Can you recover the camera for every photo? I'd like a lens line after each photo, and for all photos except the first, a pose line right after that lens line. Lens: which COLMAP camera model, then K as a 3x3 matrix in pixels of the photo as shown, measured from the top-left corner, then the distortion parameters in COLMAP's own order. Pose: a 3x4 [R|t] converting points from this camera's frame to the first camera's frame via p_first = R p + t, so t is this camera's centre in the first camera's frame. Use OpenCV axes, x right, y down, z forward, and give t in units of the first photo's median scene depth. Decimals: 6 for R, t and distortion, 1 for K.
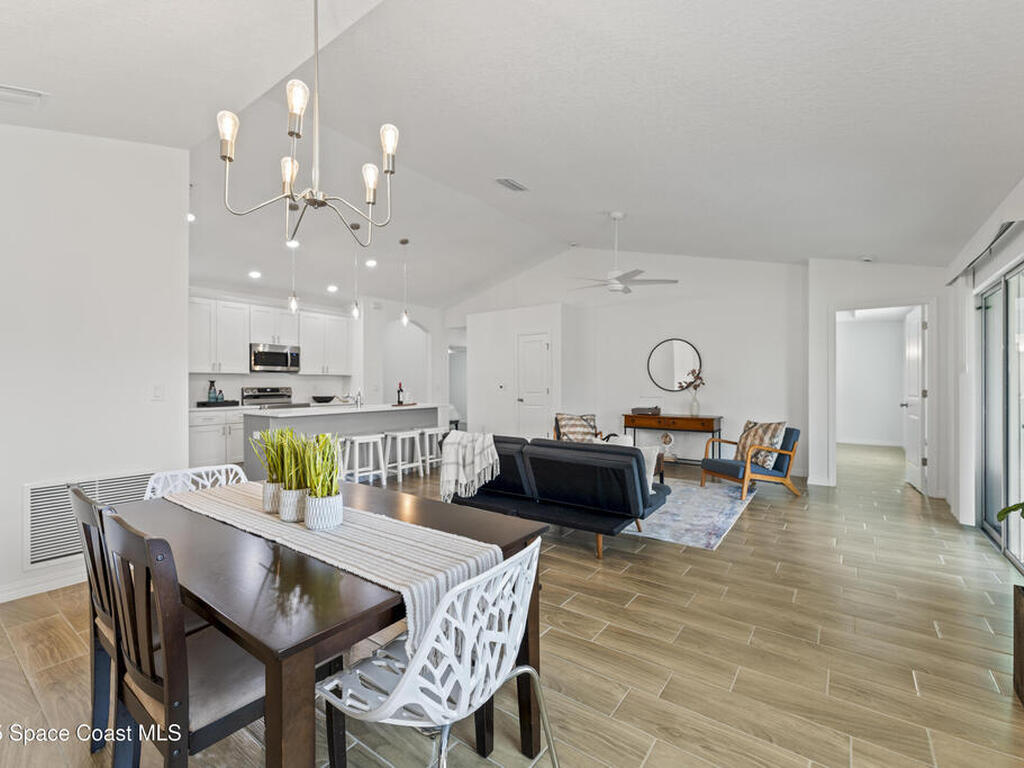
lens RADIAL K [[465.4, 0, 504.6], [0, 465.4, 384.5], [0, 0, 1]] dist [-0.000086, 0.000150]
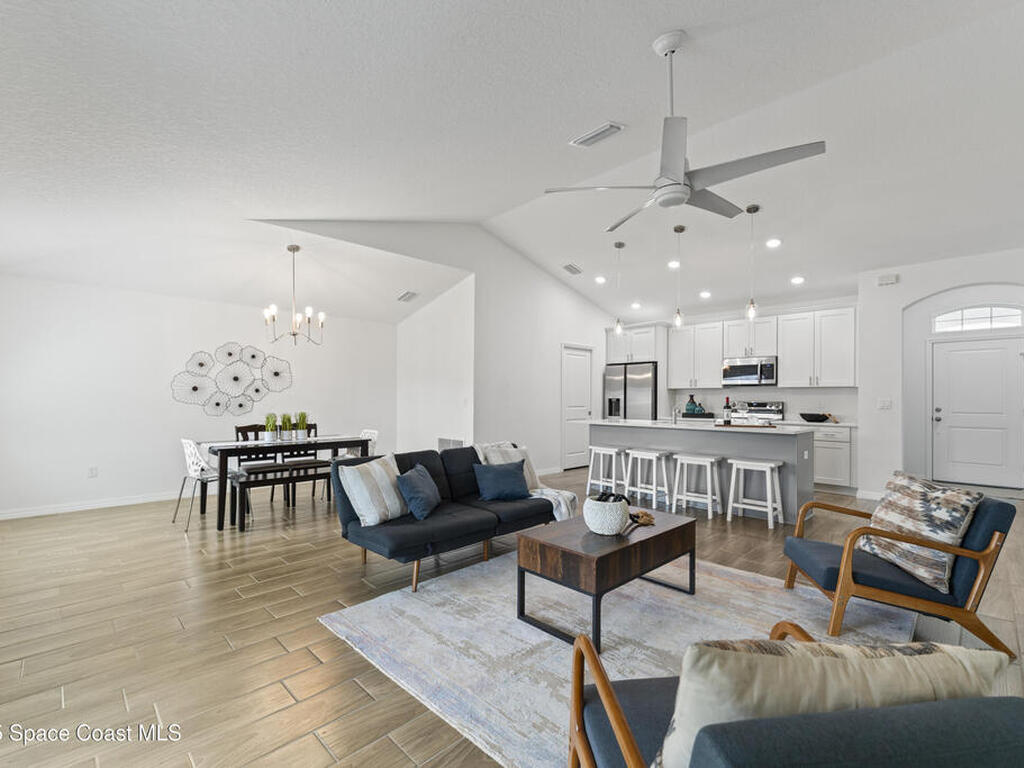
lens RADIAL K [[465.4, 0, 504.6], [0, 465.4, 384.5], [0, 0, 1]] dist [-0.000086, 0.000150]
pose [[-0.165057, -0.025345, -0.985958, 0.617010], [-0.005378, 0.999678, -0.024797, -0.003020], [0.986269, 0.001210, -0.165140, 0.761785]]
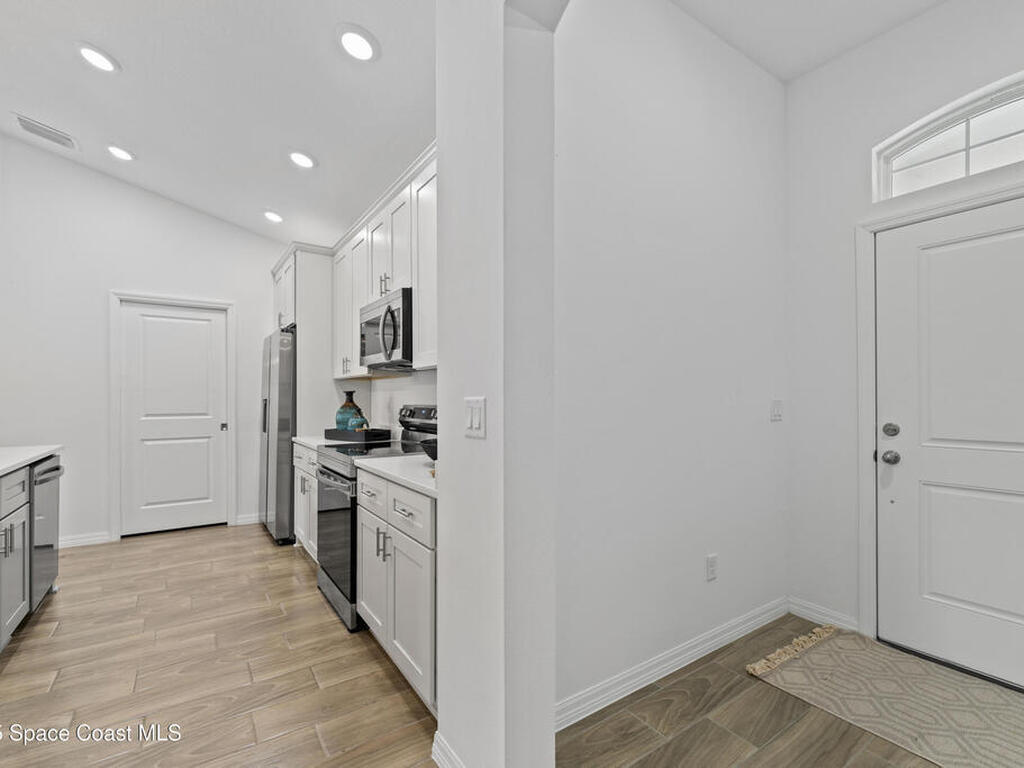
lens RADIAL K [[465.4, 0, 504.6], [0, 465.4, 384.5], [0, 0, 1]] dist [-0.000086, 0.000150]
pose [[-0.331386, -0.018985, -0.943304, -0.170303], [0.001275, 0.999788, -0.020570, -0.004275], [0.943494, -0.008019, -0.331292, 1.408347]]
